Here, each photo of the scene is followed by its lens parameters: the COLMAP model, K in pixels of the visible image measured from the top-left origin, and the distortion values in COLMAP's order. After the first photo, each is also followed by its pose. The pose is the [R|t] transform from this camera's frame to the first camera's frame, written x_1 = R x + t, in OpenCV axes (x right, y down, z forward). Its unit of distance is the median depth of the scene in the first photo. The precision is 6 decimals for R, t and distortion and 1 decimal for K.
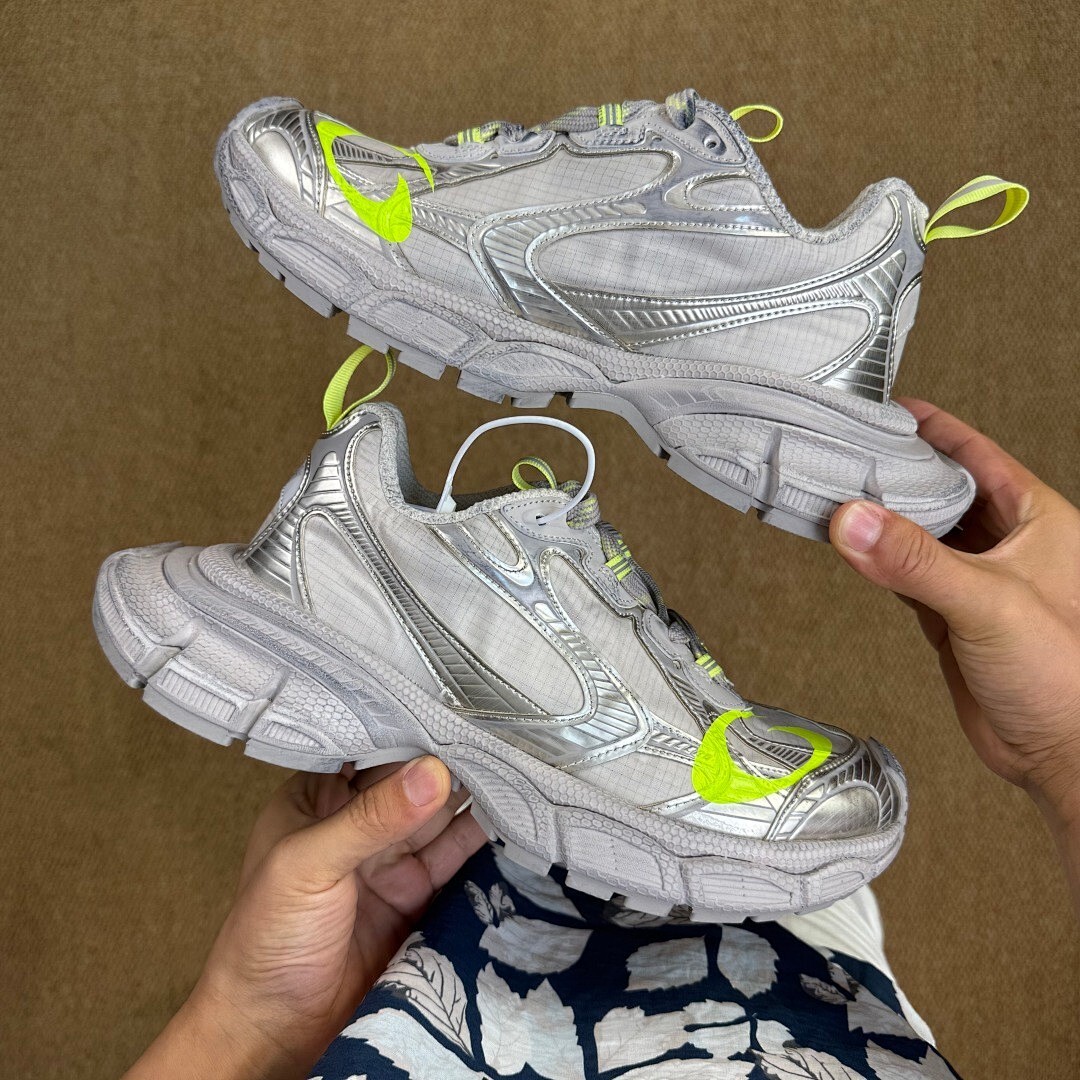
lens RADIAL K [[1029.5, 0, 549.6], [0, 1029.5, 530.1], [0, 0, 1]] dist [0.180146, -0.500476]
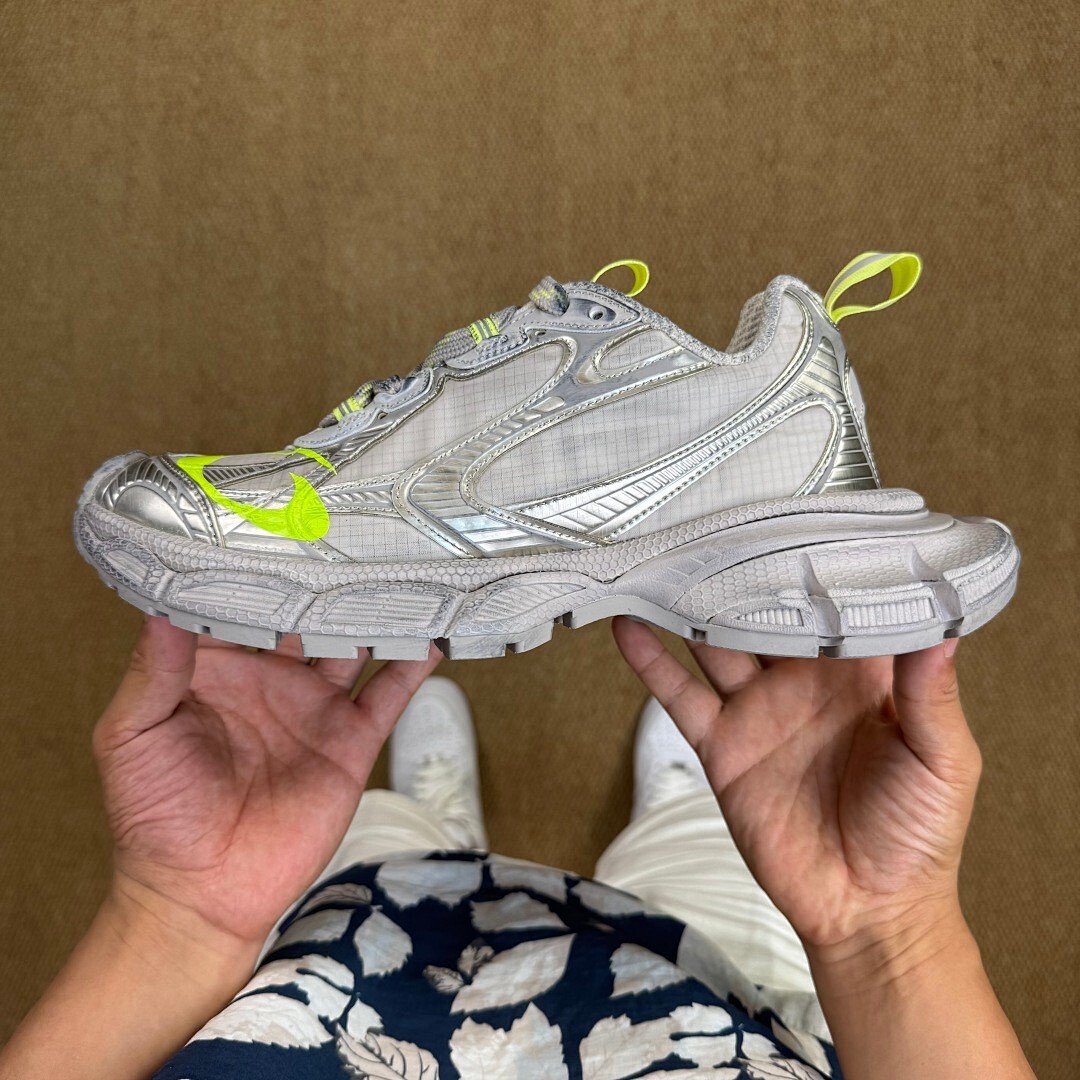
lens RADIAL K [[1029.5, 0, 549.6], [0, 1029.5, 530.1], [0, 0, 1]] dist [0.180146, -0.500476]
pose [[0.905847, -0.392019, 0.160504, -0.107062], [0.419942, 0.880775, -0.218827, -0.012682], [-0.055584, 0.265626, 0.962472, 0.155700]]
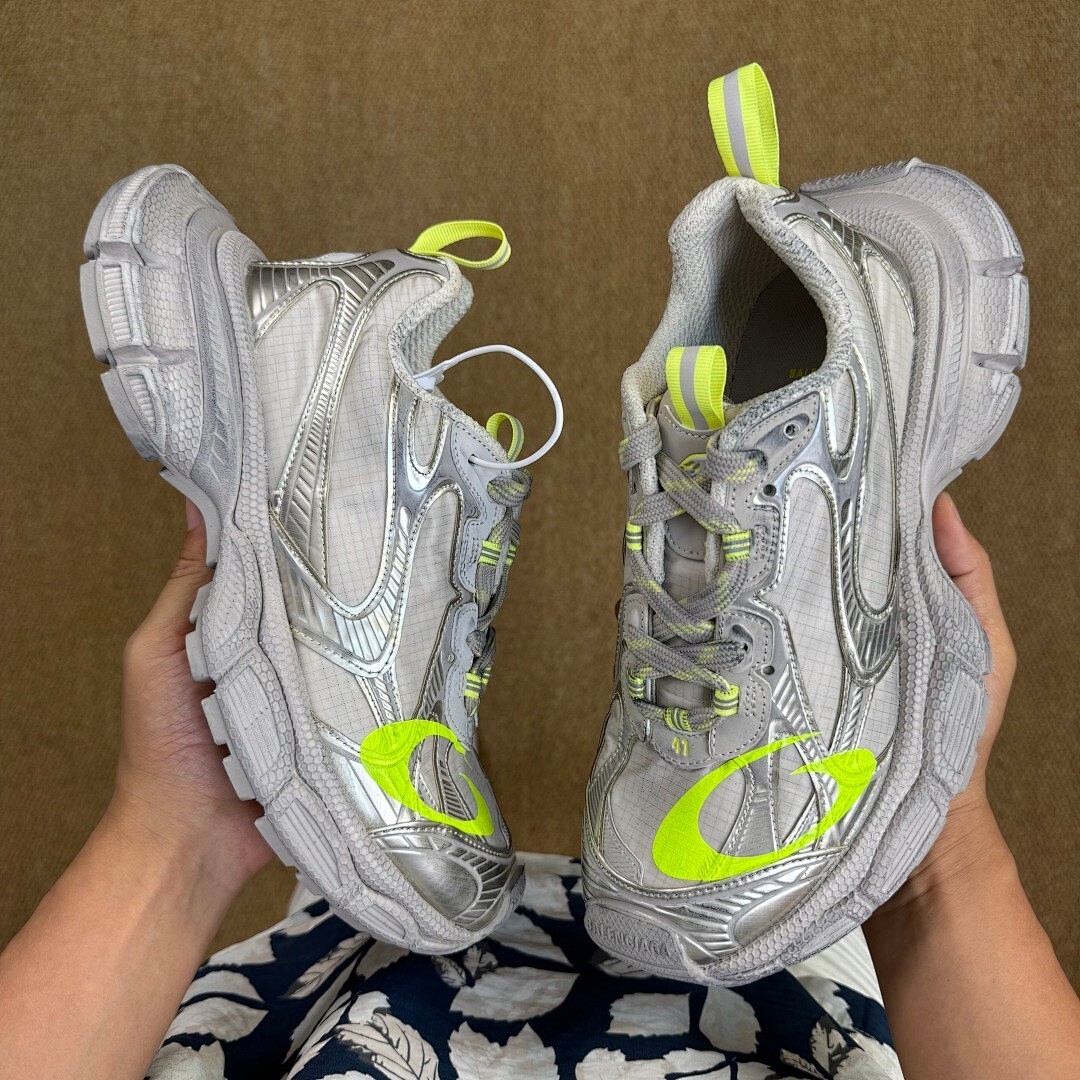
lens RADIAL K [[1029.5, 0, 549.6], [0, 1029.5, 530.1], [0, 0, 1]] dist [0.180146, -0.500476]
pose [[-0.071143, -0.996549, -0.042761, 0.120073], [0.840465, -0.082977, 0.535475, -0.997233], [-0.537176, 0.002156, 0.843468, 0.359703]]
